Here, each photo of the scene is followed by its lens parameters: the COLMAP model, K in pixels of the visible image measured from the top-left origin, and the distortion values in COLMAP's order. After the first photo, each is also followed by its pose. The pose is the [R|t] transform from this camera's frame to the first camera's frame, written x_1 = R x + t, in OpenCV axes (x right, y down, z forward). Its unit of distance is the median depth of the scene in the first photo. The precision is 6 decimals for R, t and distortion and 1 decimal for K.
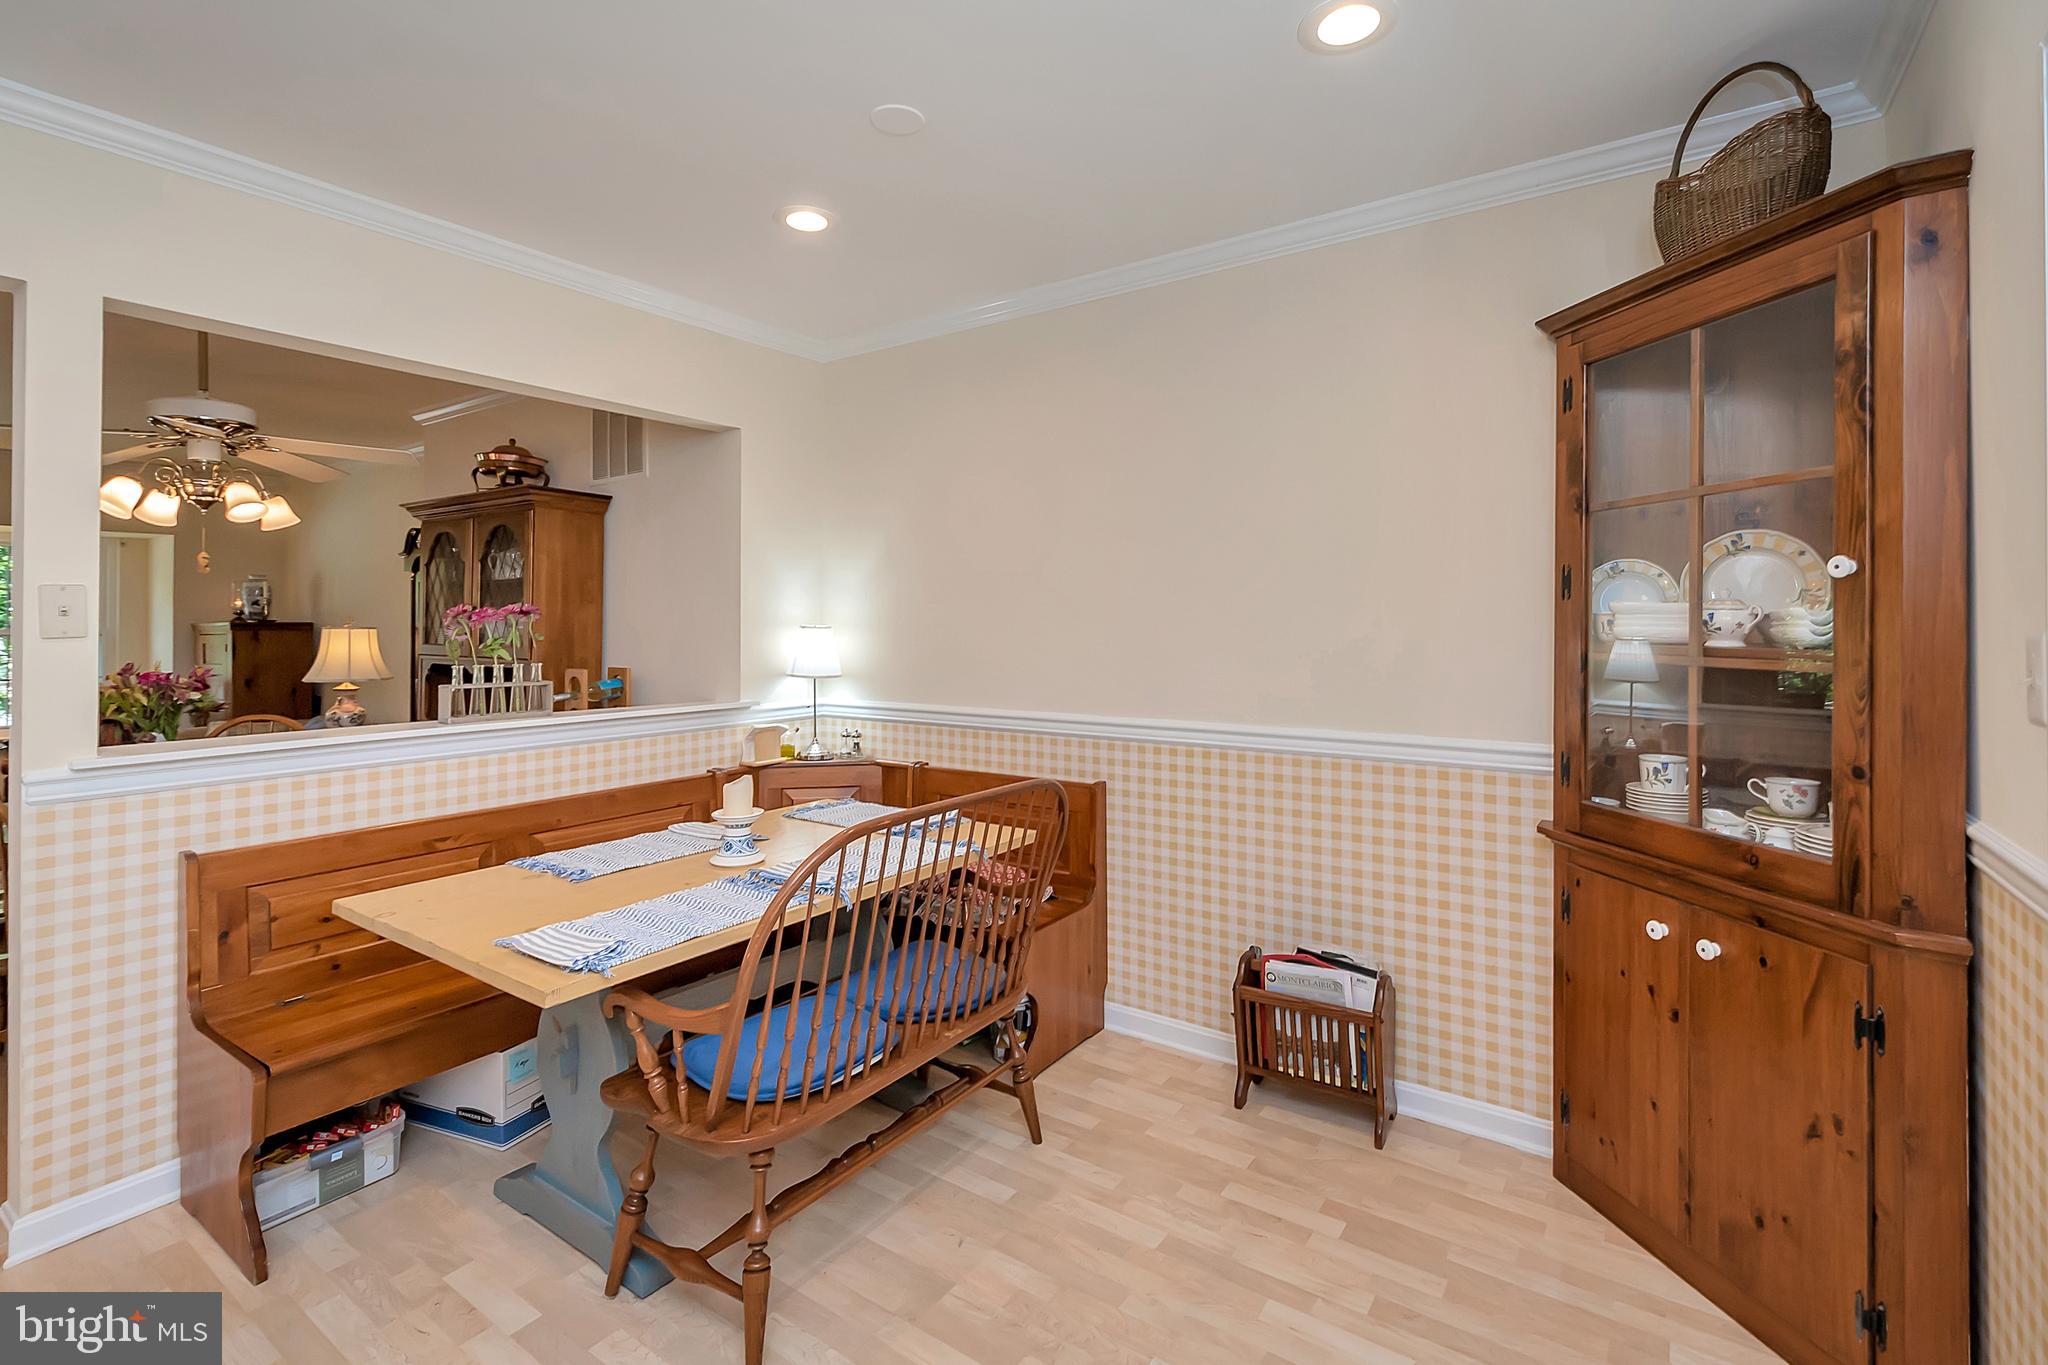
lens RADIAL K [[928.7, 0, 1016.8], [0, 928.7, 625.9], [0, 0, 1]] dist [0.009902, -0.000976]
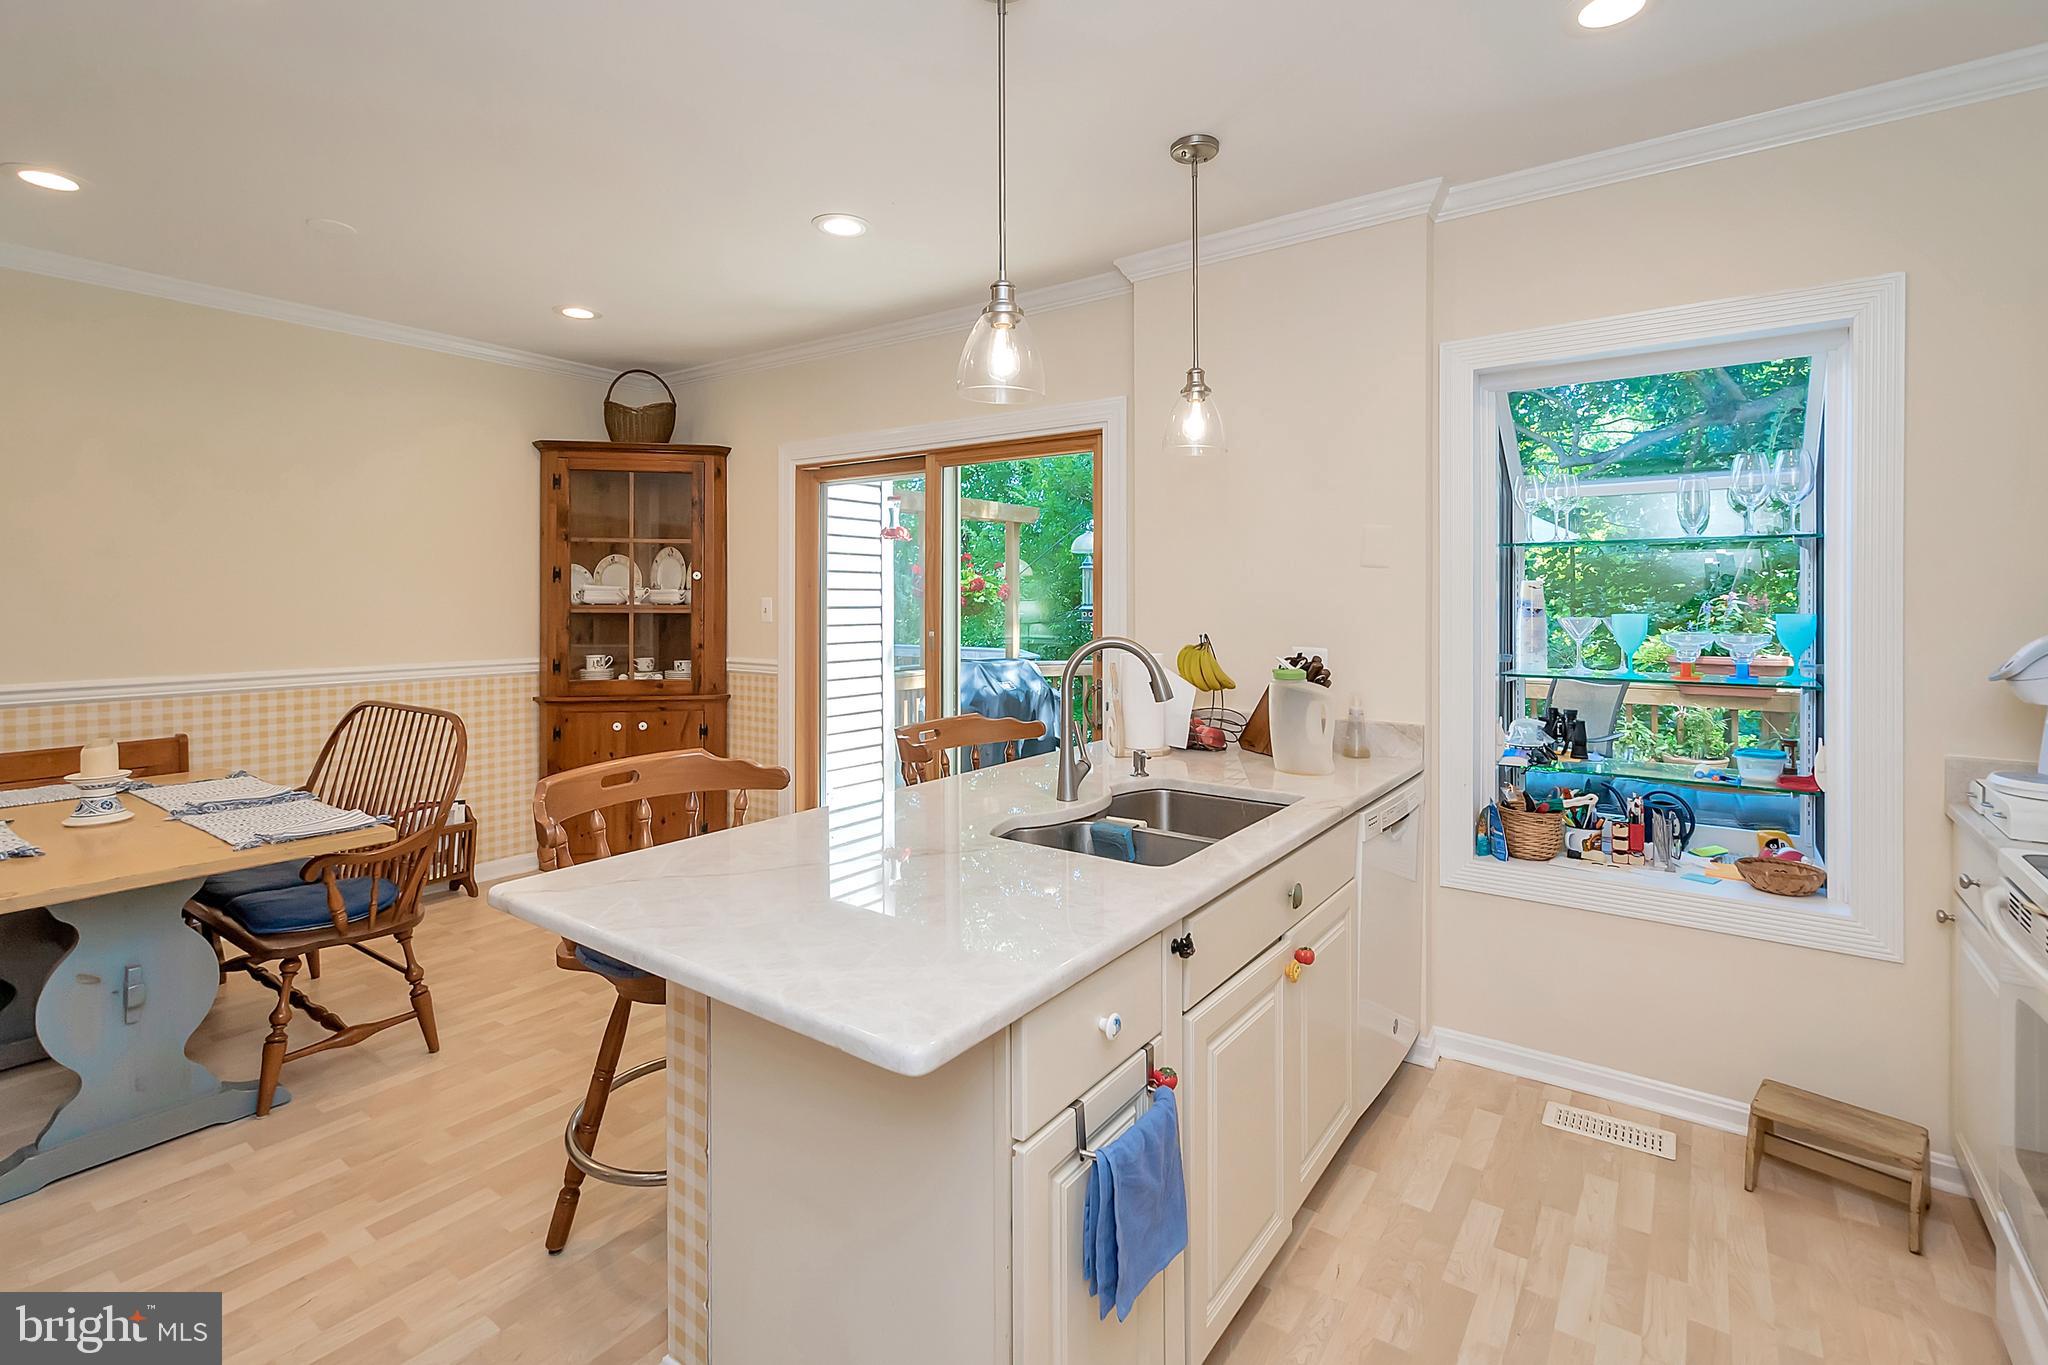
lens RADIAL K [[928.7, 0, 1028.2], [0, 928.7, 602.3], [0, 0, 1]] dist [0.009902, -0.000976]
pose [[0.015412, -0.003390, 0.999875, -1.501268], [-0.000467, 0.999994, 0.003398, 0.006627], [-0.999881, -0.000519, 0.015411, -0.058505]]
